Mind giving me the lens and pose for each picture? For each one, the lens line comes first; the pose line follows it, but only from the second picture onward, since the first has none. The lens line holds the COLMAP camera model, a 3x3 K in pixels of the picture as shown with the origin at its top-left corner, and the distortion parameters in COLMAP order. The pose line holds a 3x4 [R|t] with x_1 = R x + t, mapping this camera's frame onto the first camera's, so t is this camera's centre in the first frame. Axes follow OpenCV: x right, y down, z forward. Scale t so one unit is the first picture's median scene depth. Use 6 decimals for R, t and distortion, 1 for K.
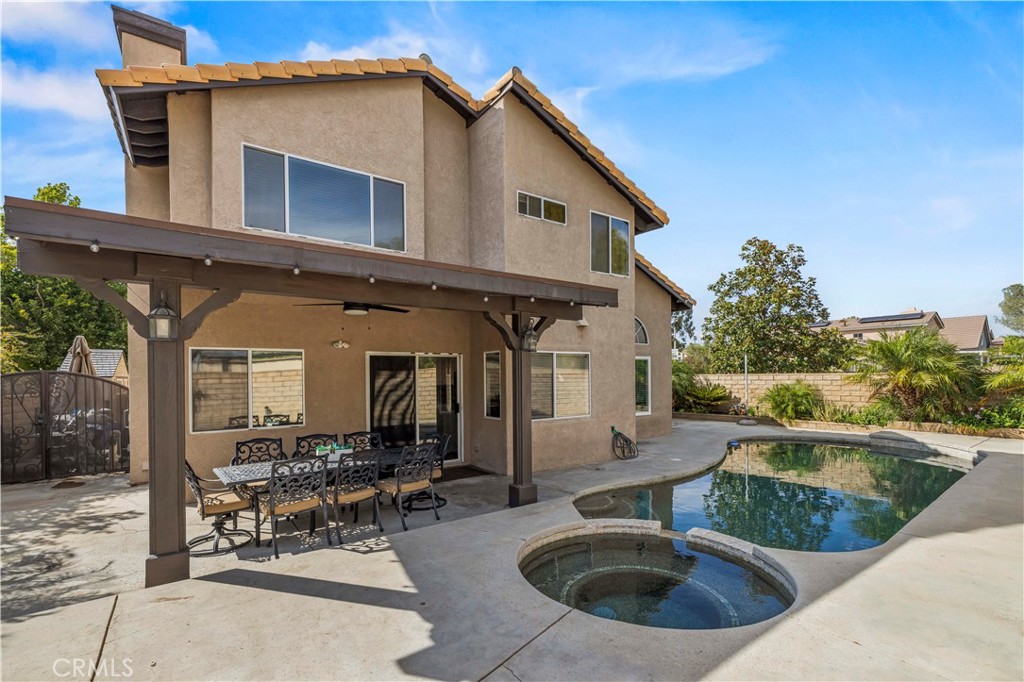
lens RADIAL K [[453.3, 0, 510.5], [0, 453.3, 377.8], [0, 0, 1]] dist [0.001817, -0.000419]
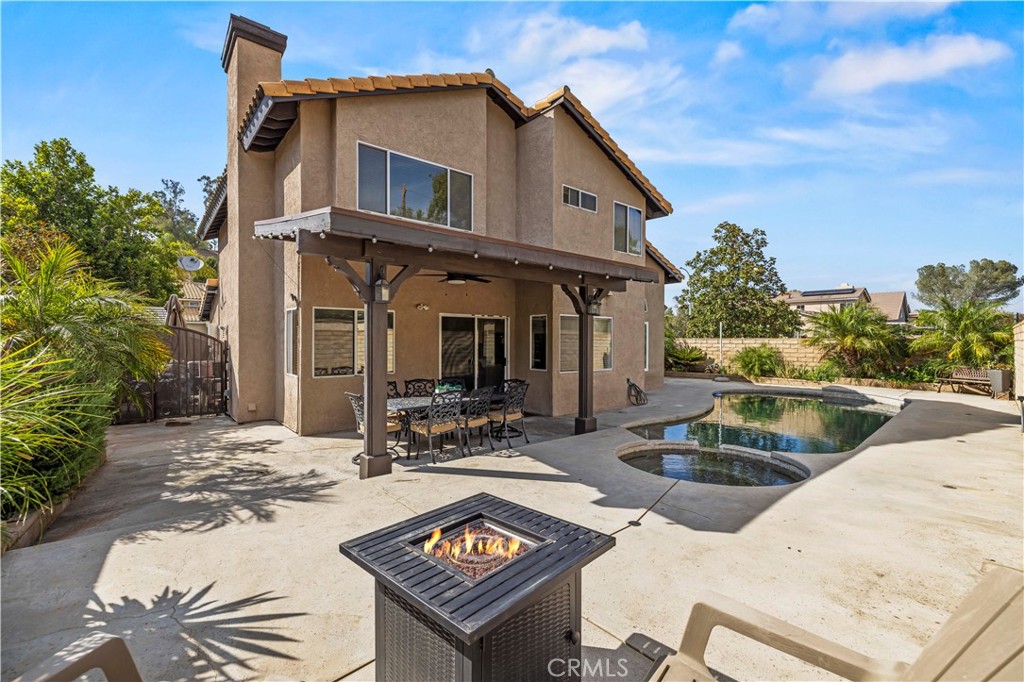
lens RADIAL K [[440.0, 0, 512.0], [0, 440.0, 341.0], [0, 0, 1]] dist [0.000342, 0.000264]
pose [[0.996450, 0.013484, 0.083105, -0.194868], [-0.013379, 0.999909, -0.001812, 0.013802], [-0.083122, 0.000693, 0.996539, -0.159943]]
